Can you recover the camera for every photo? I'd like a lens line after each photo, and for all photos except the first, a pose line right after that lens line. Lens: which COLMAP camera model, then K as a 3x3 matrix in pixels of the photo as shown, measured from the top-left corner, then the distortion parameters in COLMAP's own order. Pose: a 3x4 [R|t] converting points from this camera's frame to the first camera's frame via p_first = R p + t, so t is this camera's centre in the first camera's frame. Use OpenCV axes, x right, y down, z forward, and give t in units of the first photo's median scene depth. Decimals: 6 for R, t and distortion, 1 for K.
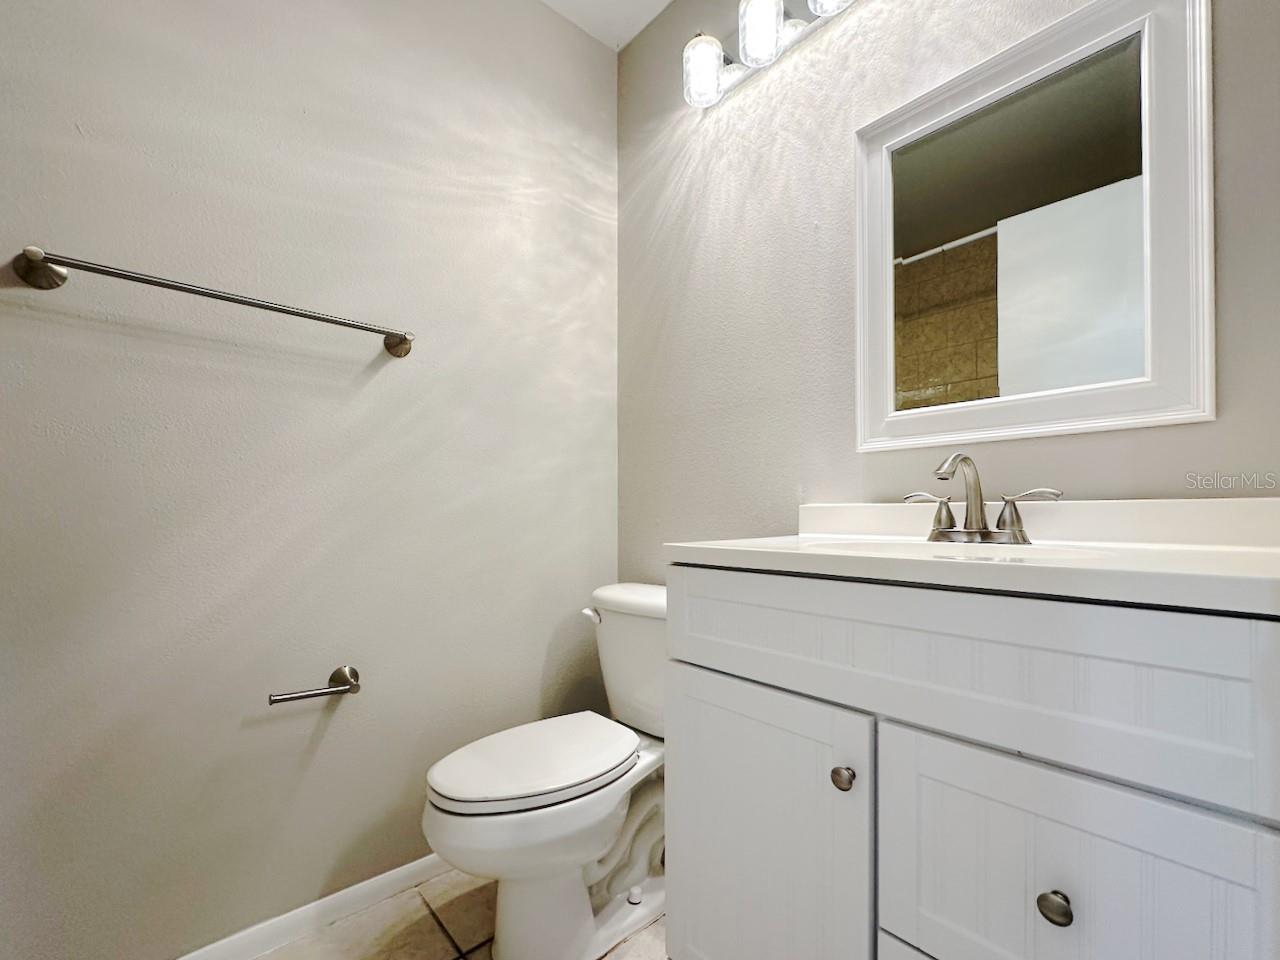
lens RADIAL K [[527.5, 0, 641.4], [0, 527.5, 487.3], [0, 0, 1]] dist [0.000308, 0.000130]
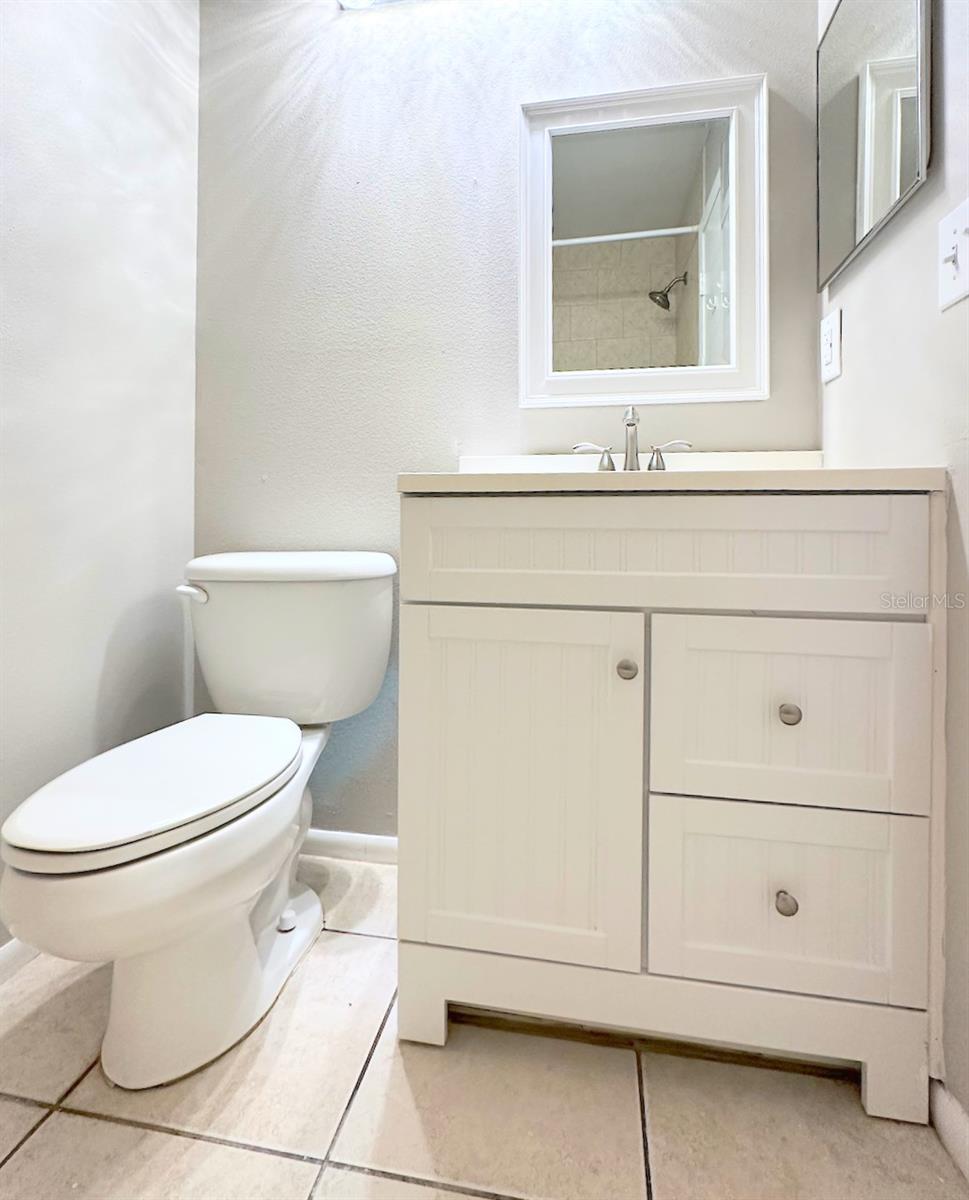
lens RADIAL K [[583.8, 0, 485.8], [0, 583.8, 481.3], [0, 0, 1]] dist [-0.000322, 0.000917]
pose [[0.805561, 0.041201, 0.591079, -0.270888], [-0.037919, 0.999119, -0.017966, 0.087700], [-0.591299, -0.007940, 0.806413, 0.086889]]
